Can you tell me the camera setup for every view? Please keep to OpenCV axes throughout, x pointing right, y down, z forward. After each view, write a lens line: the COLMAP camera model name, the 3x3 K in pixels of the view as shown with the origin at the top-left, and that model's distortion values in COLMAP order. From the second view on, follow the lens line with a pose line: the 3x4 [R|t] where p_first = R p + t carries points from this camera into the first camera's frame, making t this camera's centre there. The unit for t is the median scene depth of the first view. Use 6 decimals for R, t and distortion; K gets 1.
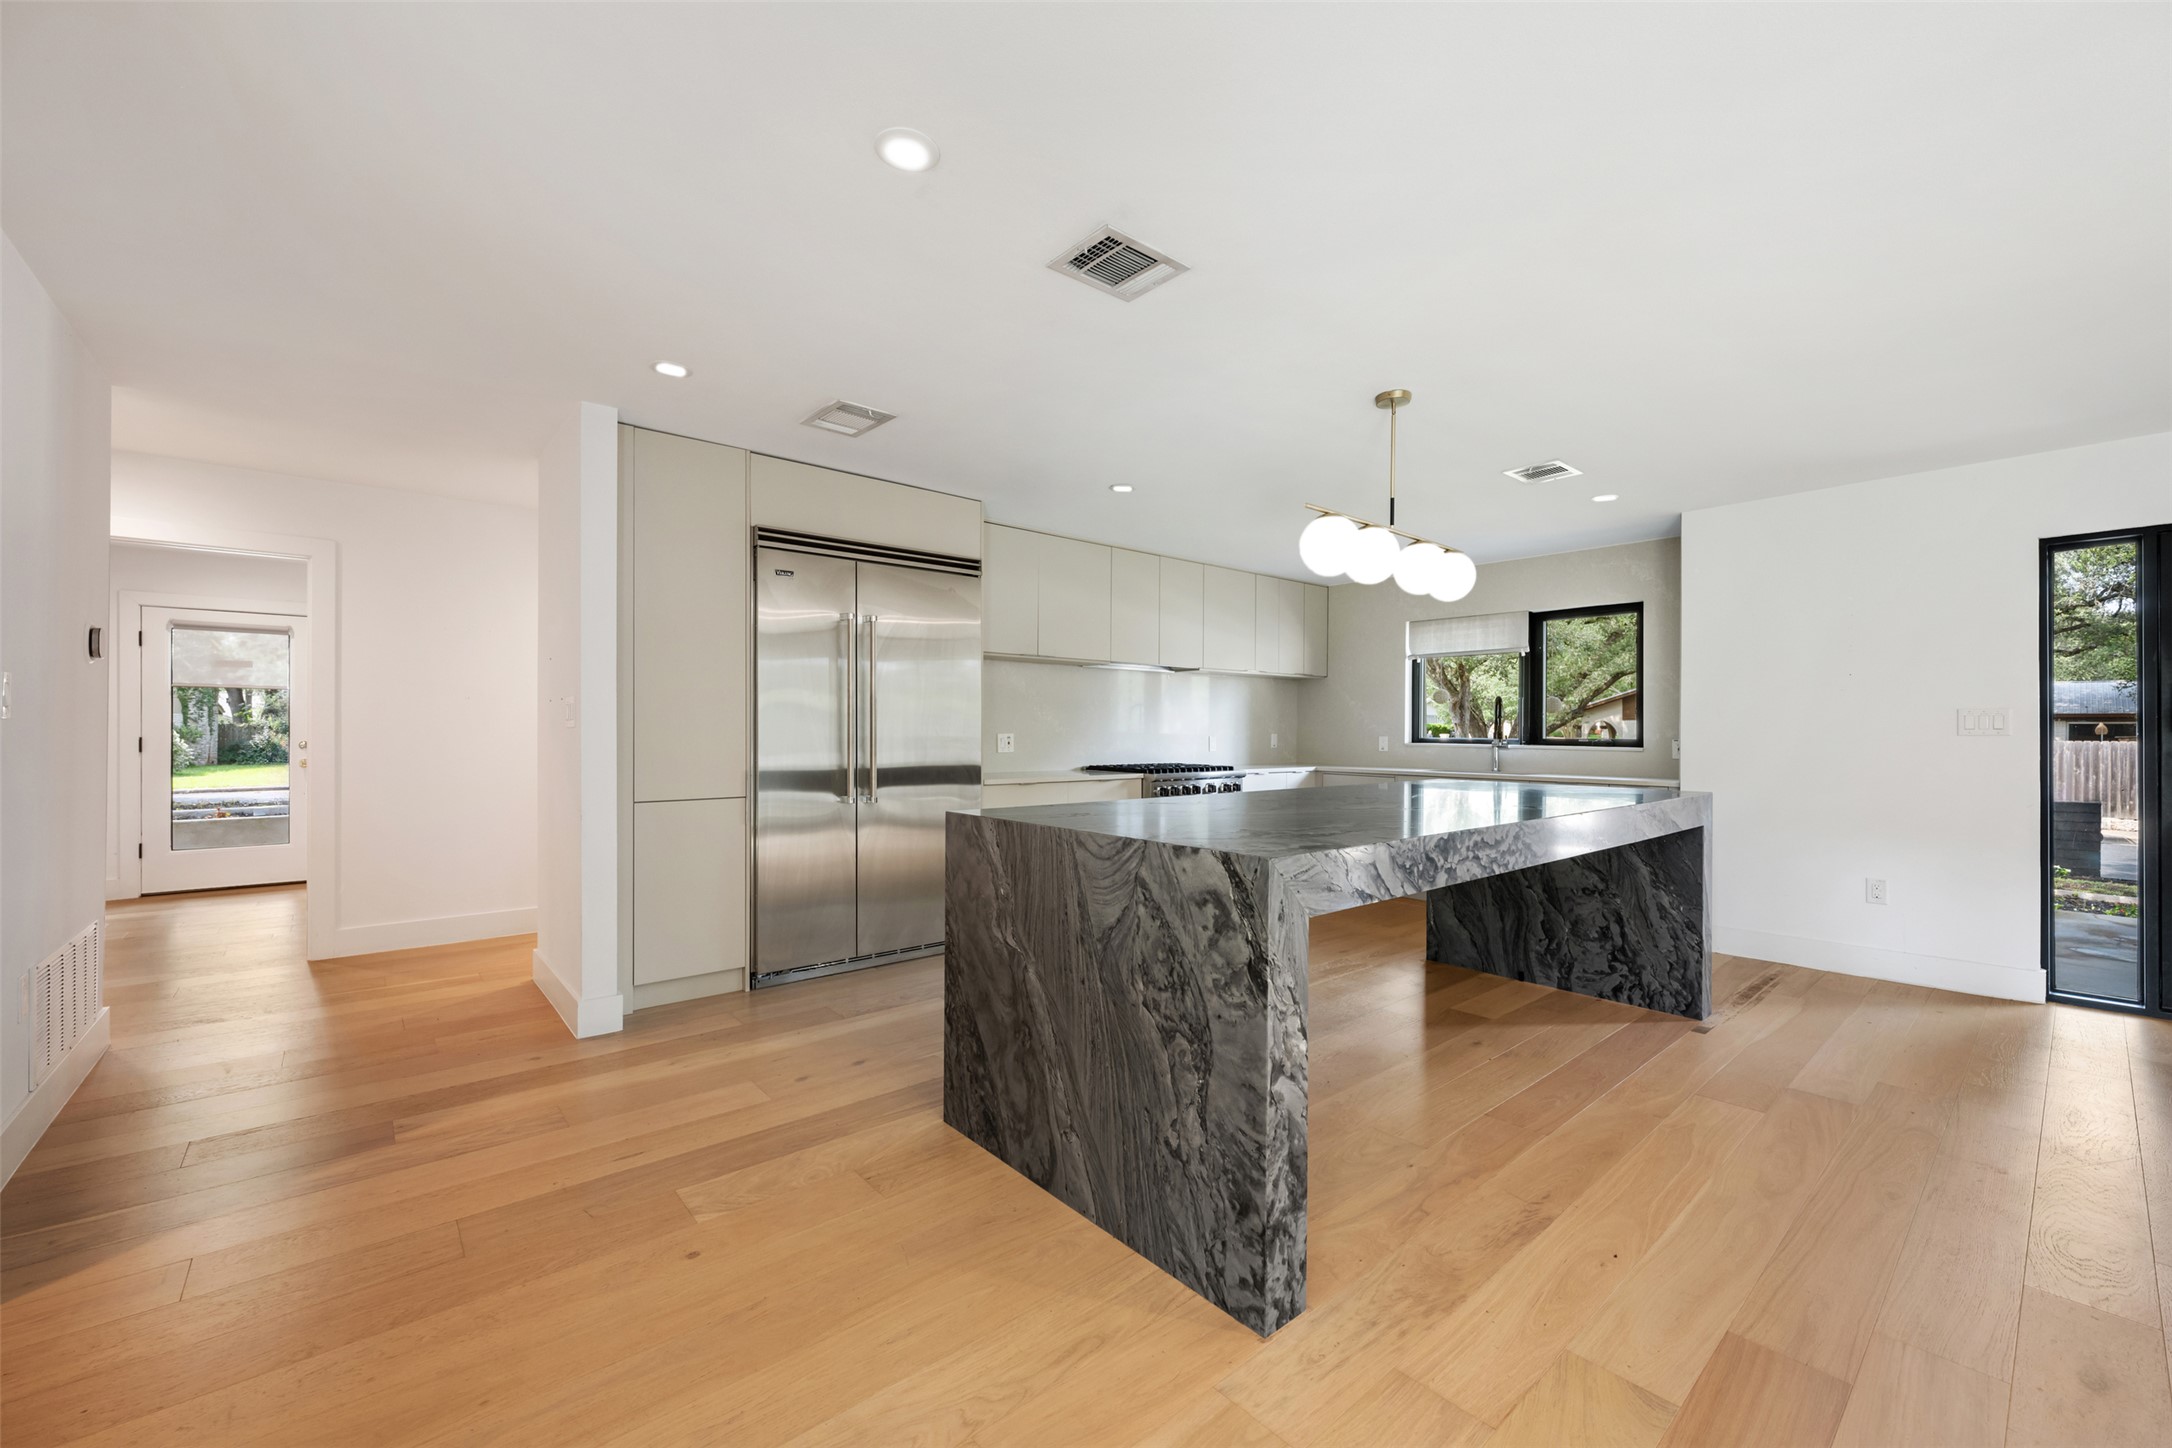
lens RADIAL K [[861.8, 0, 1079.4], [0, 861.8, 735.4], [0, 0, 1]] dist [-0.001216, 0.000501]
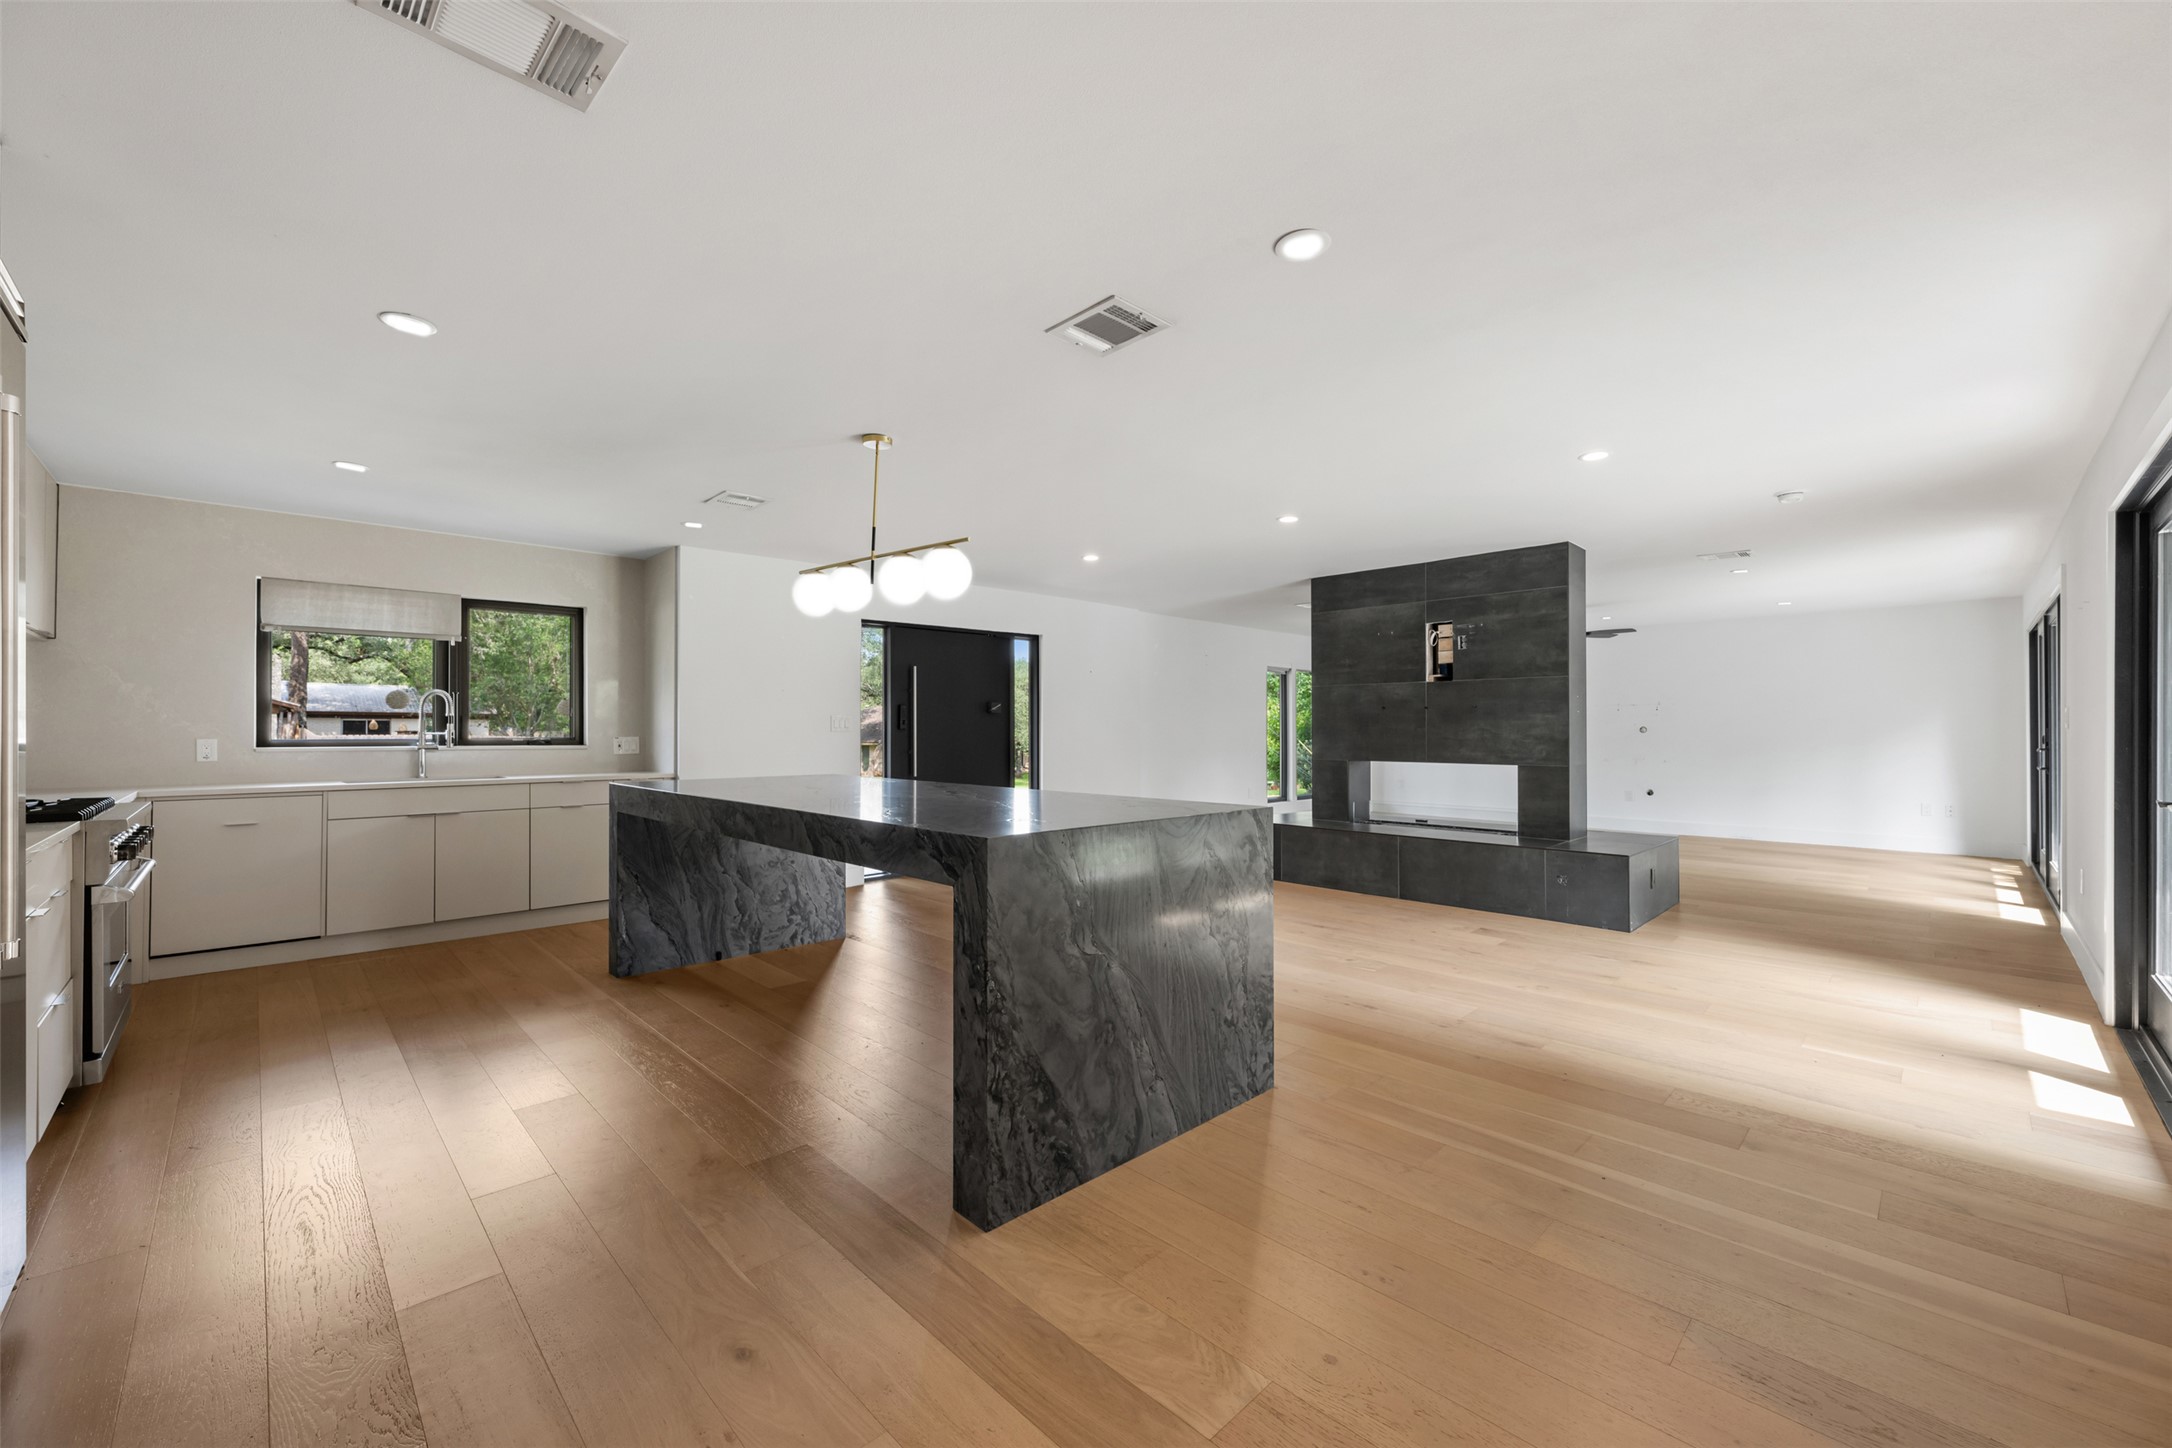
lens RADIAL K [[856.2, 0, 1086.0], [0, 856.2, 724.0], [0, 0, 1]] dist [0.000037, 0.000144]
pose [[-0.069591, 0.001881, 0.997574, -0.800939], [0.005805, 0.999982, -0.001481, -0.012599], [-0.997559, 0.005688, -0.069601, 0.815934]]
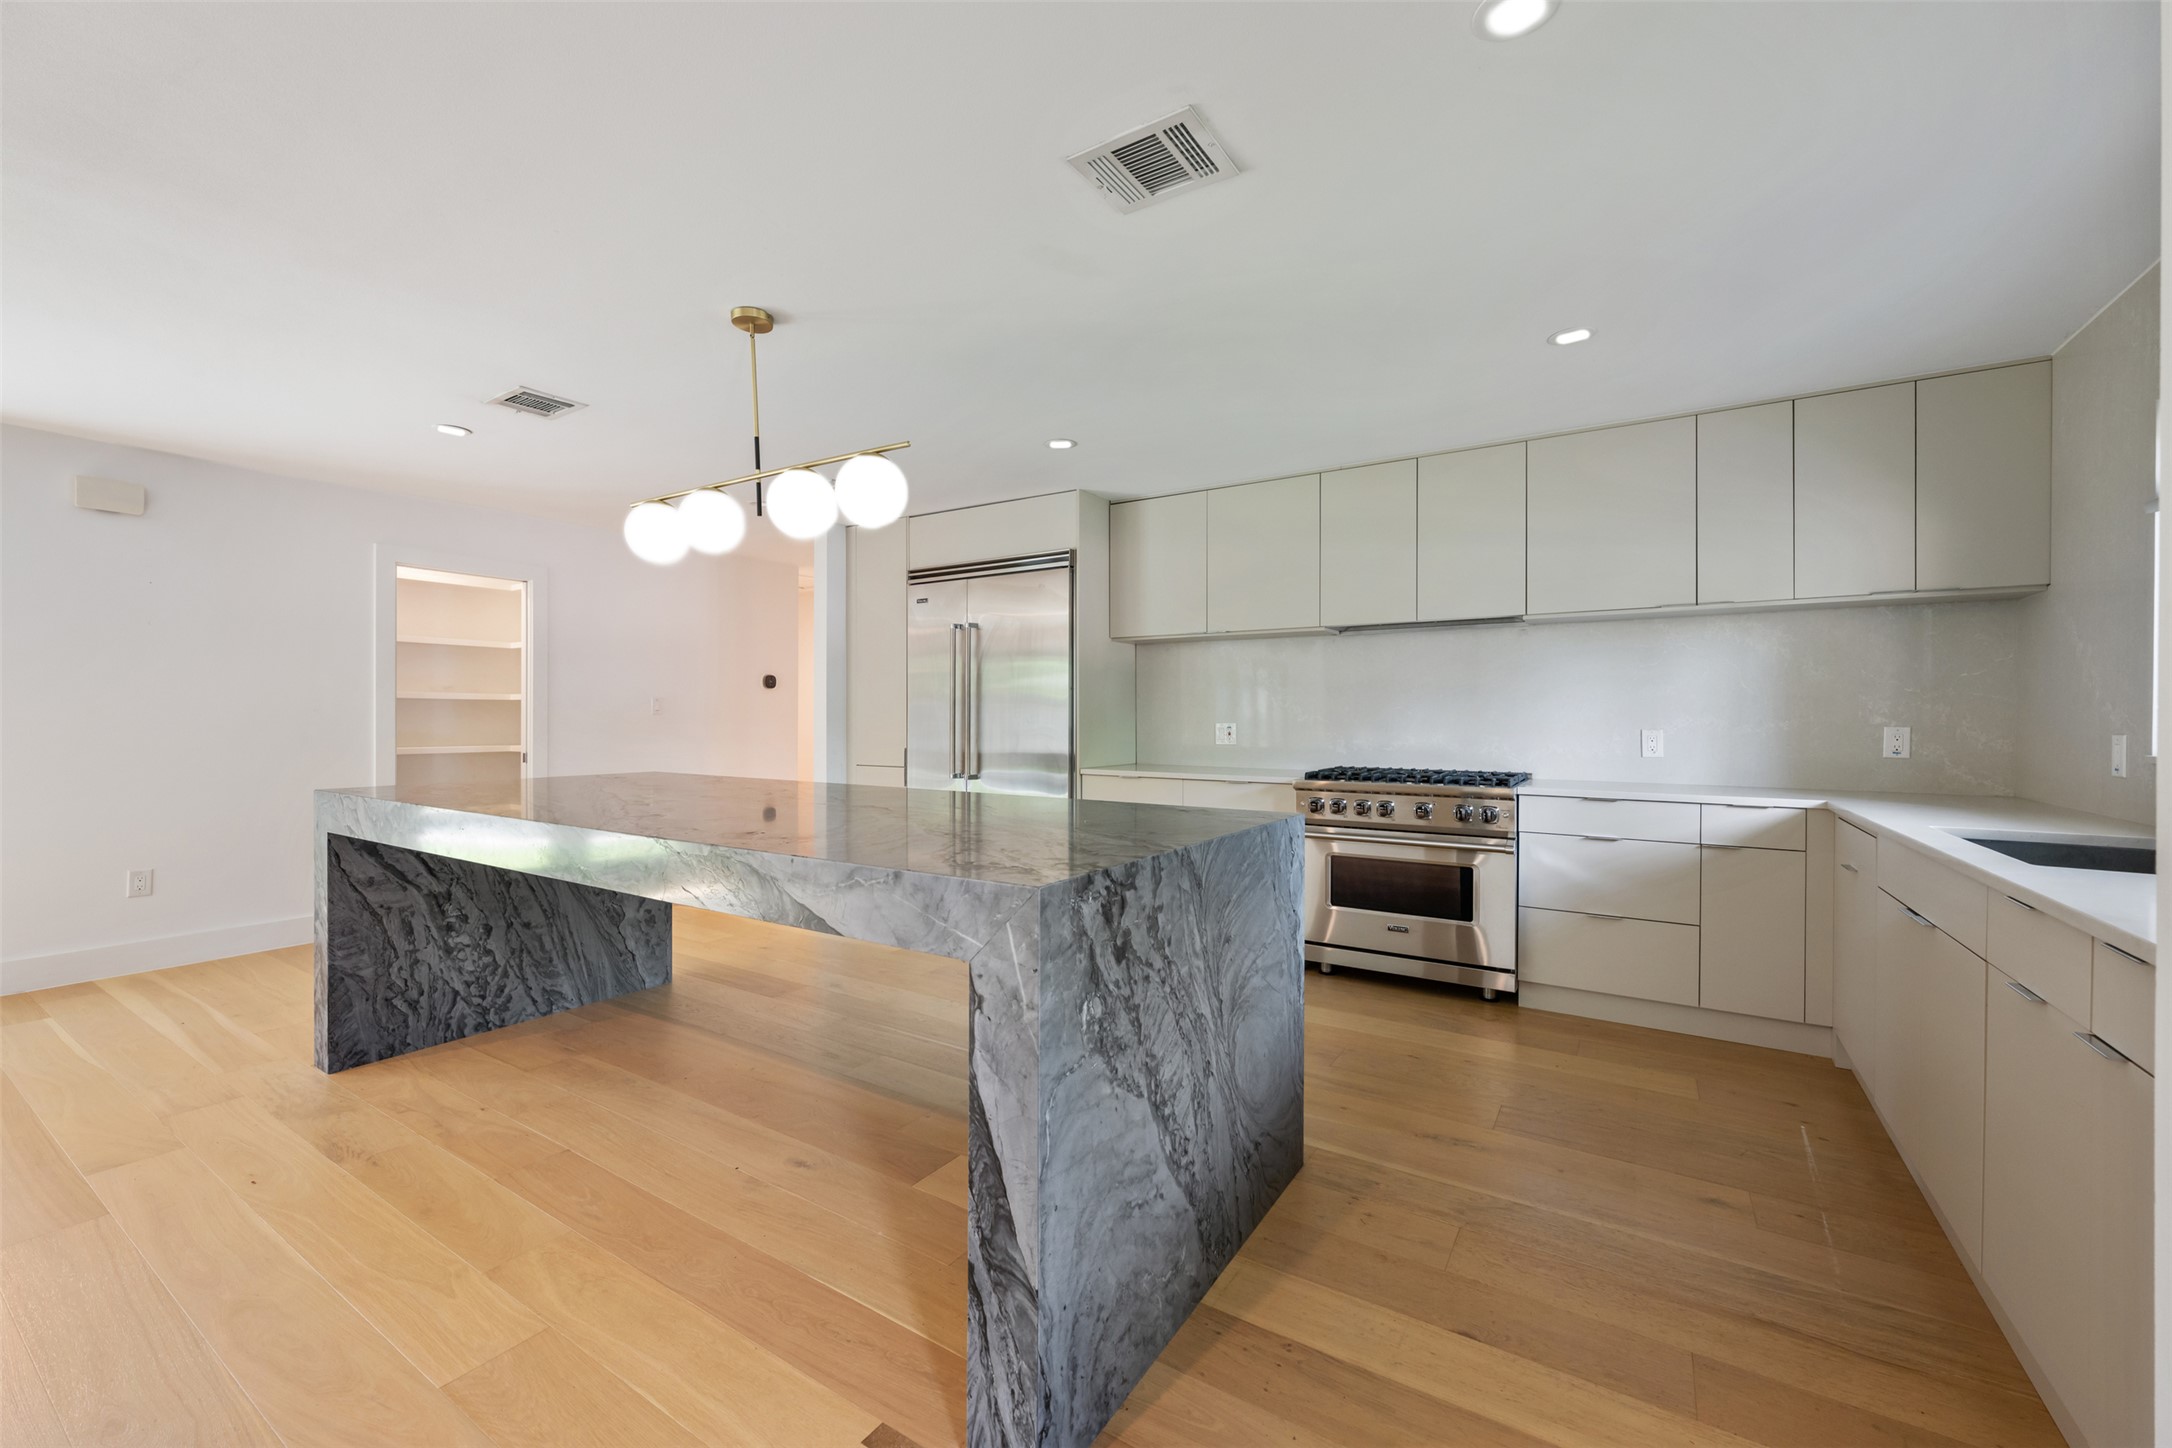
lens RADIAL K [[862.1, 0, 1086.6], [0, 862.1, 719.0], [0, 0, 1]] dist [-0.001524, 0.000189]
pose [[0.291509, -0.003144, -0.956563, 1.279753], [-0.007401, 0.999957, -0.005542, -0.000970], [0.956539, 0.008695, 0.291473, 1.083789]]
